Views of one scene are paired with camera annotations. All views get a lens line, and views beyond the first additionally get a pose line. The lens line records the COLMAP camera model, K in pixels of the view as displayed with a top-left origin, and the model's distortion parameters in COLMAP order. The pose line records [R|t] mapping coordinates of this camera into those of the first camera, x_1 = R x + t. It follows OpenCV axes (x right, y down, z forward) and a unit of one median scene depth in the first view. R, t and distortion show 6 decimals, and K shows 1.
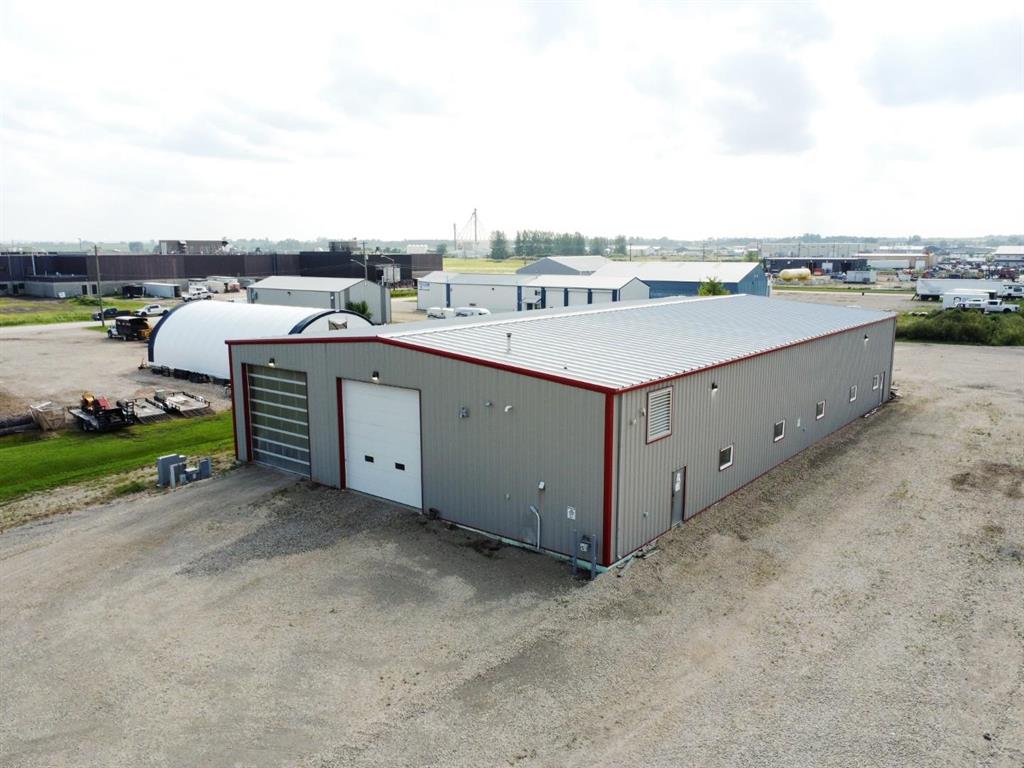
lens RADIAL K [[774.1, 0, 512.0], [0, 774.1, 384.0], [0, 0, 1]] dist [0.002895, 0.004631]
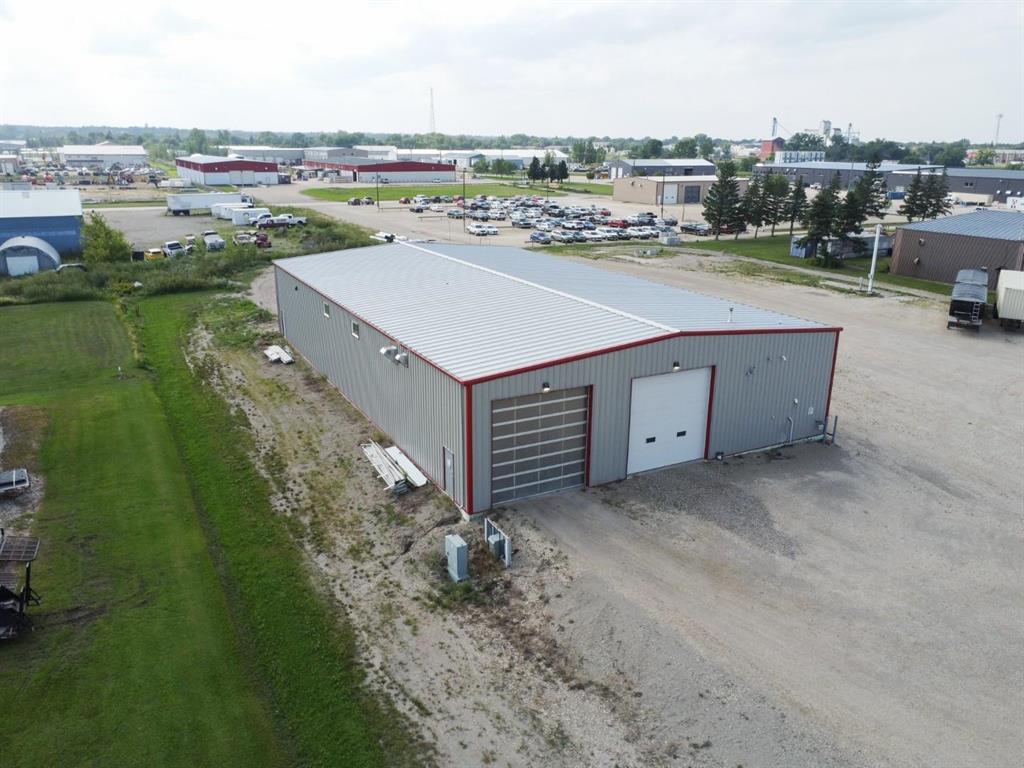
lens RADIAL K [[774.1, 0, 512.0], [0, 774.1, 384.0], [0, 0, 1]] dist [0.002895, 0.004631]
pose [[0.402018, -0.266330, 0.876042, -1.353096], [0.146697, 0.963138, 0.225489, -0.293441], [-0.903804, 0.037862, 0.426268, 0.757043]]
